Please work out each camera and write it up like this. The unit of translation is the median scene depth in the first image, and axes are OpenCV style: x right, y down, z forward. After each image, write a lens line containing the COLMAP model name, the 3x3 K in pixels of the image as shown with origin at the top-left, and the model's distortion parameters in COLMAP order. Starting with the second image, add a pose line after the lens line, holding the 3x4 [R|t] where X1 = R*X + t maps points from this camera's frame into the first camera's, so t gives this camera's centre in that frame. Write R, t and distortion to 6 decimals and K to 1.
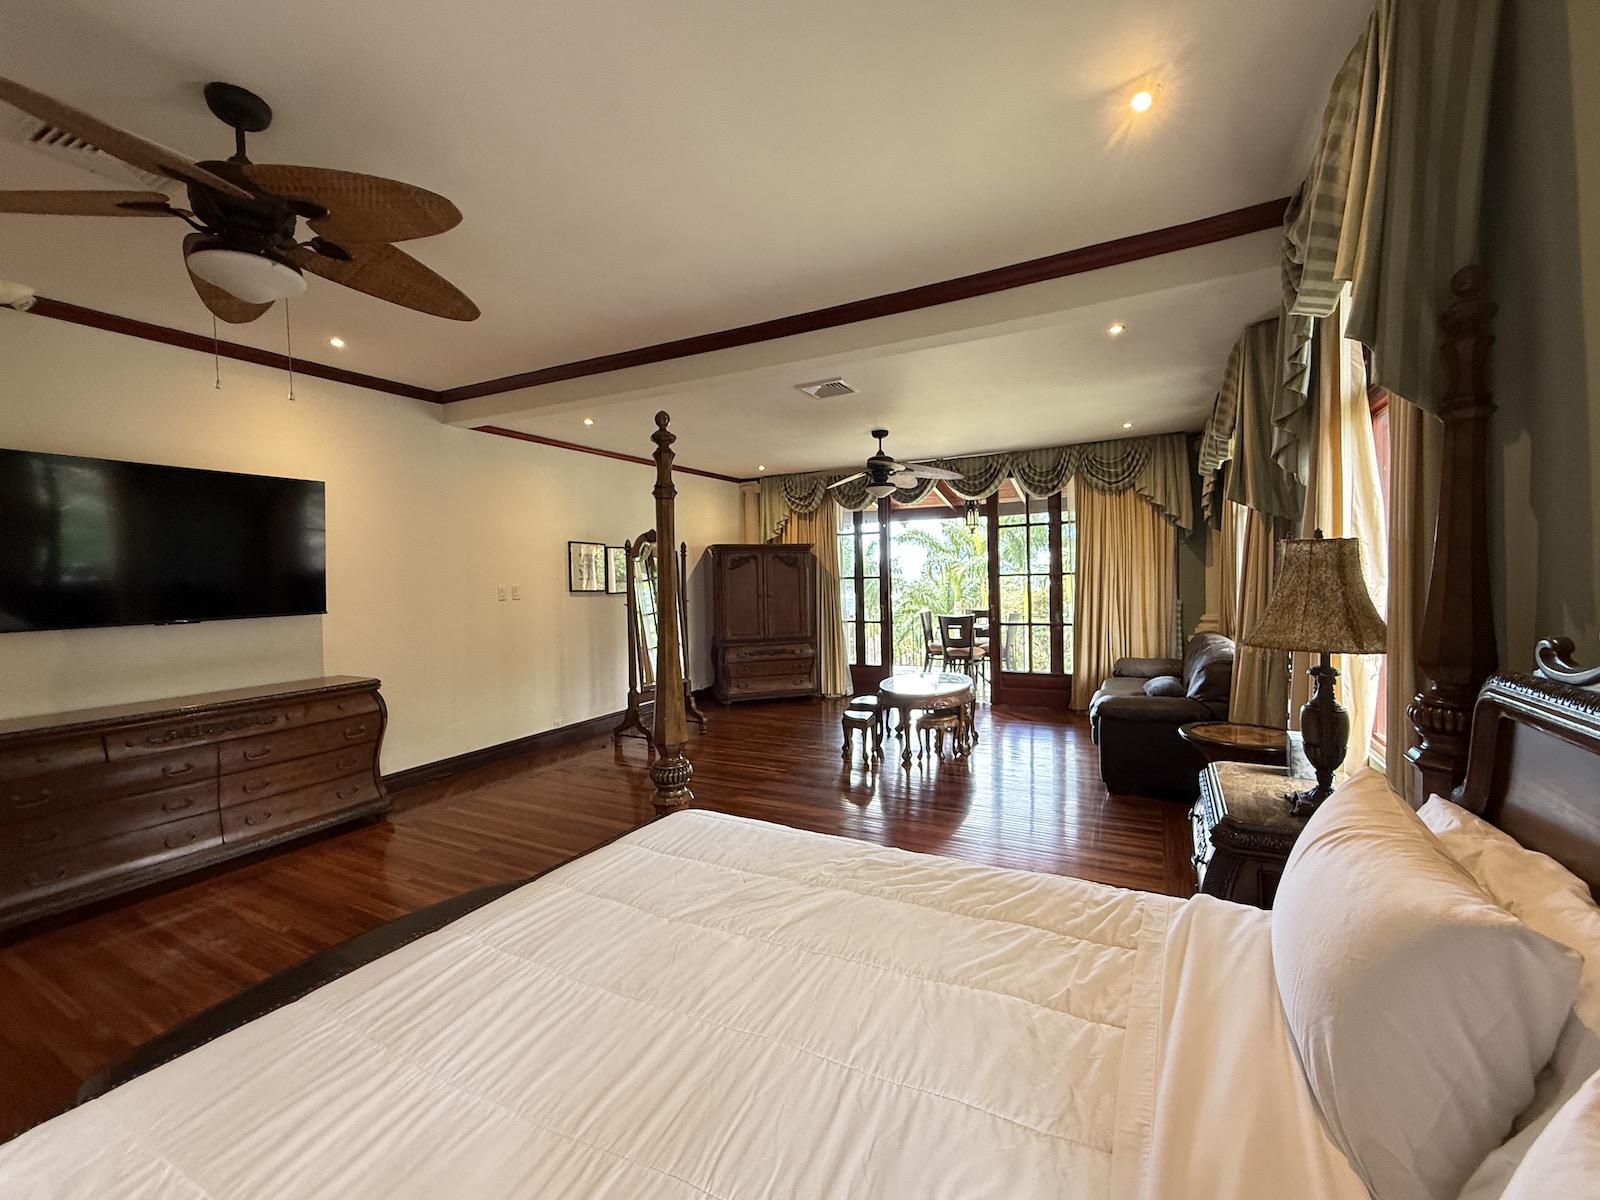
lens RADIAL K [[668.6, 0, 800.0], [0, 668.6, 600.0], [0, 0, 1]] dist [-0.001536, -0.000035]
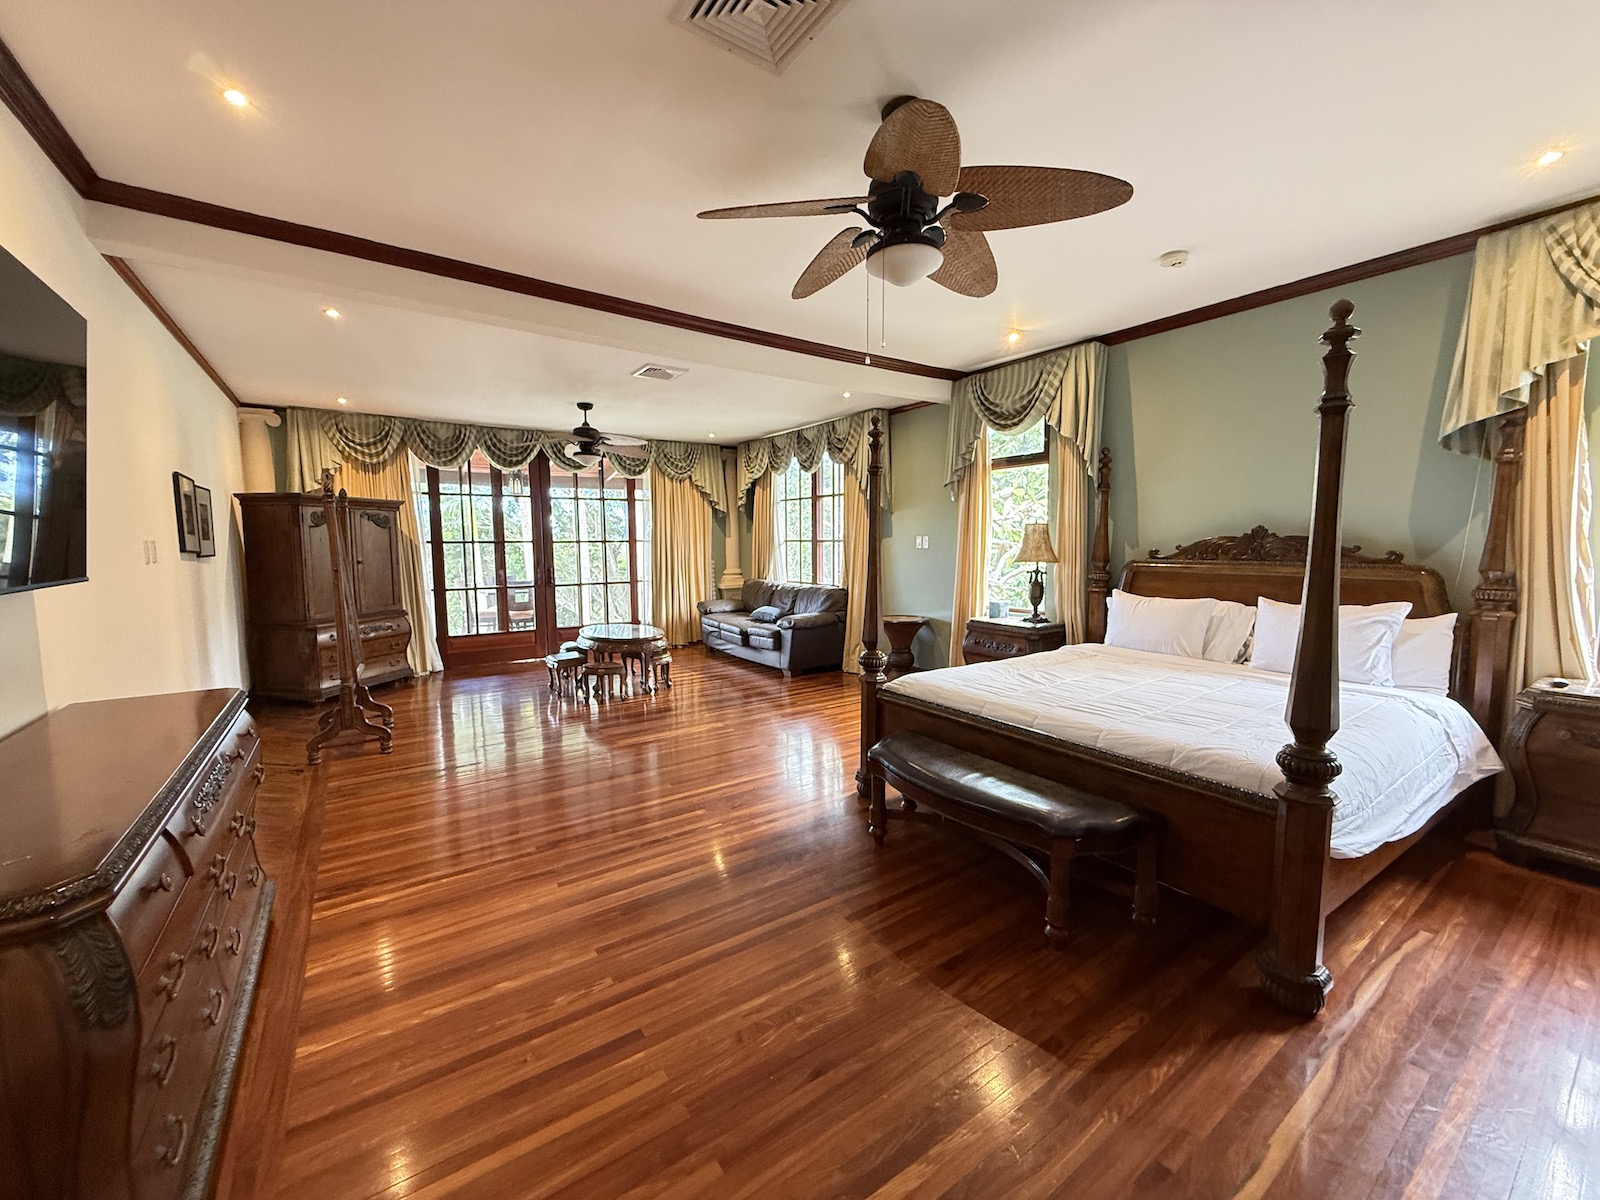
lens RADIAL K [[636.6, 0, 800.0], [0, 636.6, 600.0], [0, 0, 1]] dist [-0.000664, 0.000126]
pose [[0.460022, -0.062940, 0.885674, -0.571194], [0.025532, 0.998010, 0.057662, 0.010717], [-0.887540, -0.003913, 0.460714, 0.193577]]
